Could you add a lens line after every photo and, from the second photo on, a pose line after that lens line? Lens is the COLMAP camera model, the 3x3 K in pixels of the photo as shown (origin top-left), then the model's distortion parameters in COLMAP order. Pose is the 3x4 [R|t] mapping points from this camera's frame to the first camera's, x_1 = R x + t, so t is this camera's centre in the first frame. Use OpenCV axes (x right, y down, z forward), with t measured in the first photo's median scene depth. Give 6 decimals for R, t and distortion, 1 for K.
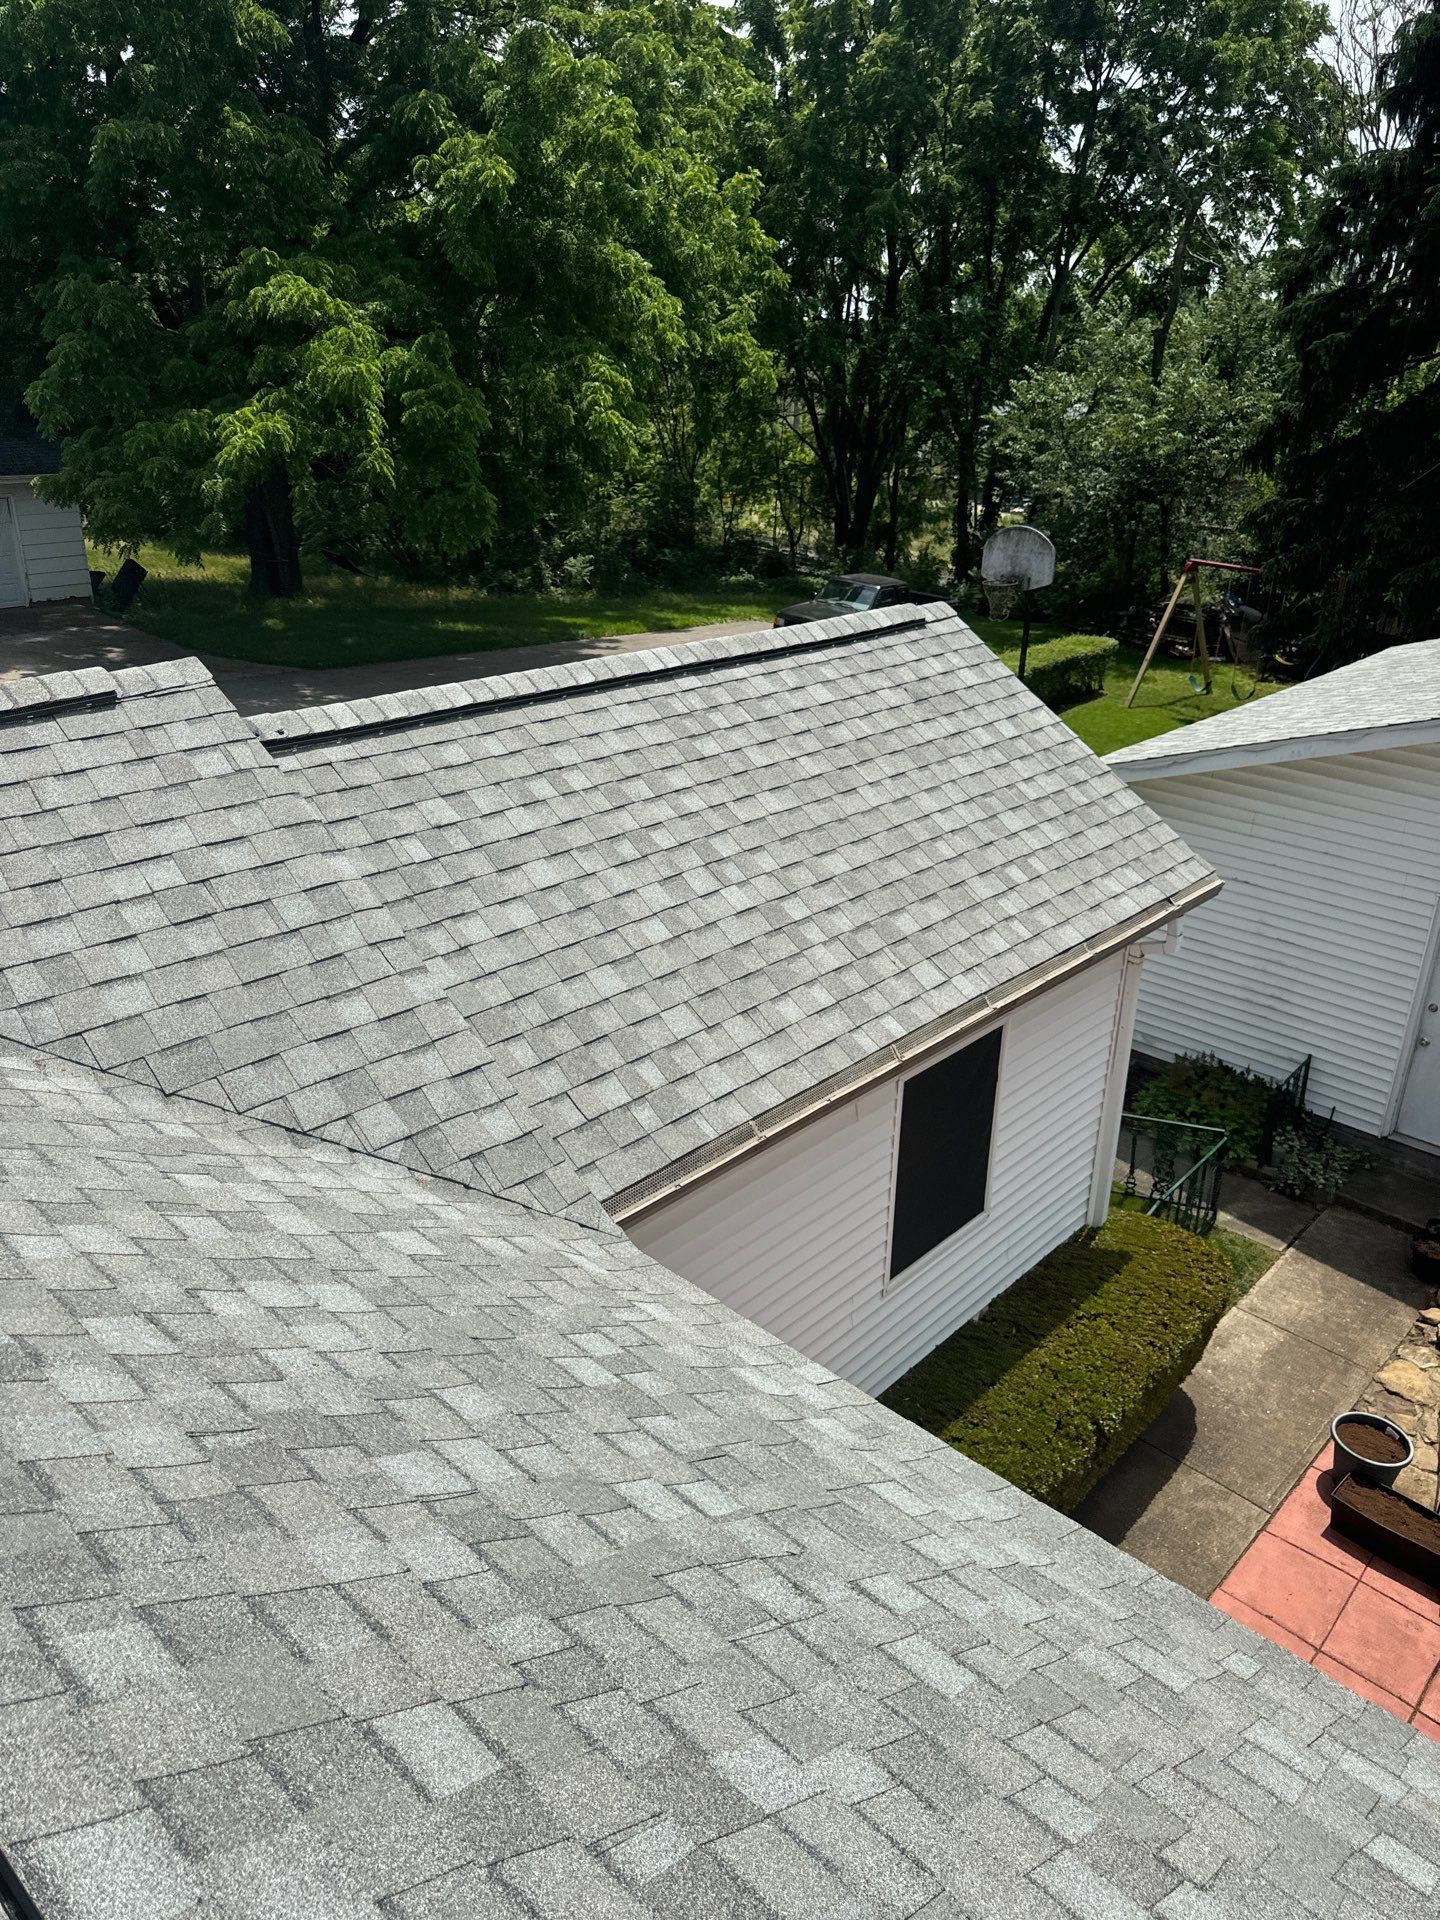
lens RADIAL K [[1400.2, 0, 720.3], [0, 1400.2, 958.4], [0, 0, 1]] dist [0.006027, 0.002185]
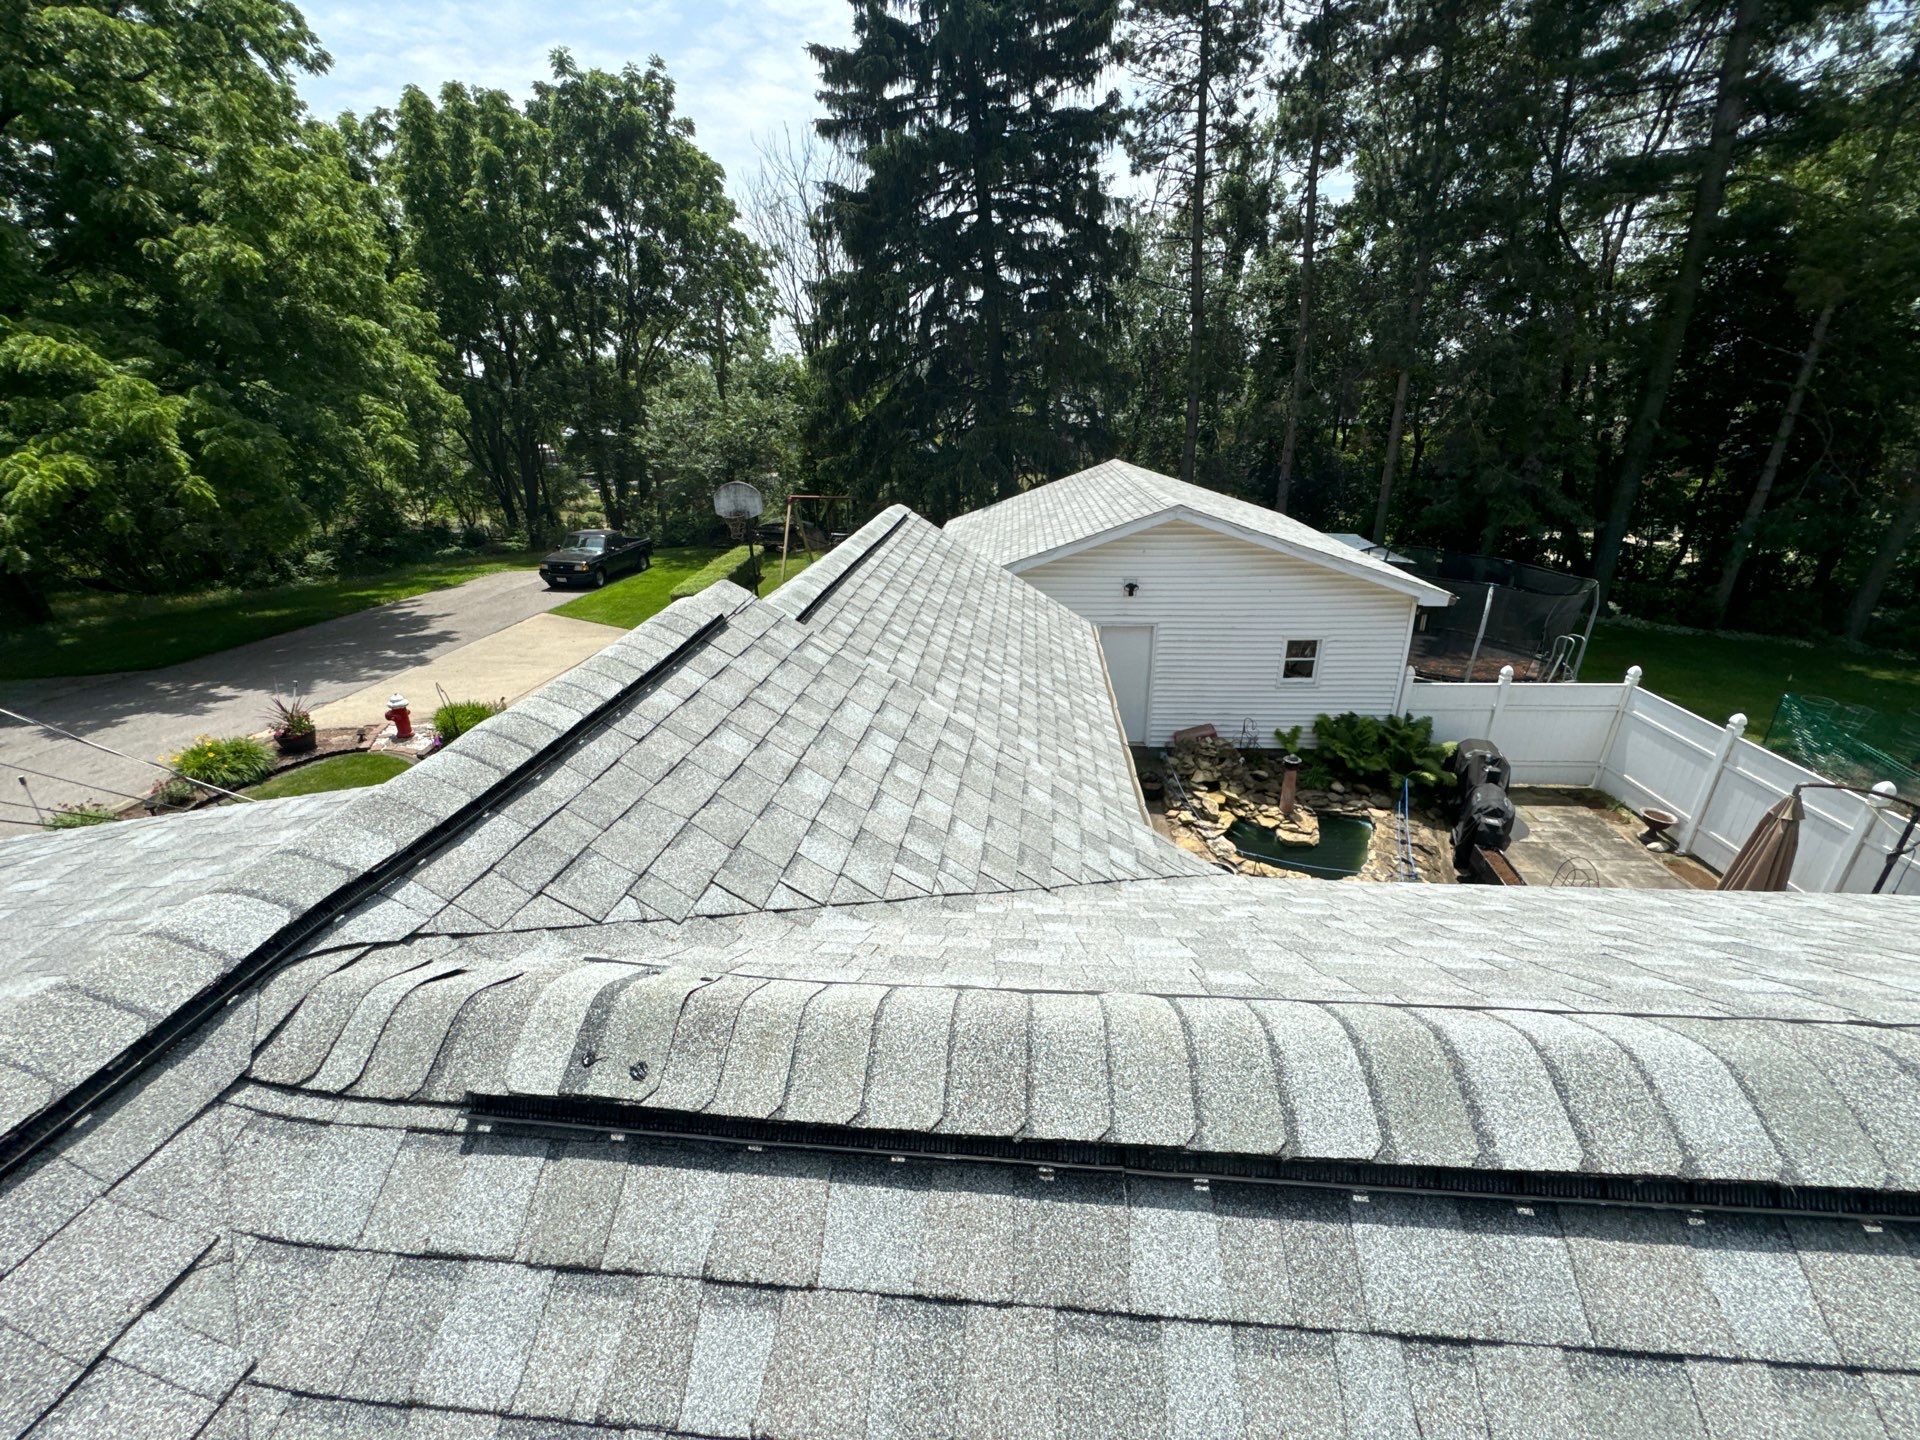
lens RADIAL K [[779.6, 0, 963.0], [0, 779.6, 720.7], [0, 0, 1]] dist [-0.001006, 0.001090]
pose [[0.783274, -0.272463, 0.558790, -0.149691], [0.279878, 0.957149, 0.074387, -0.022441], [-0.555113, 0.098128, 0.825966, 0.085581]]
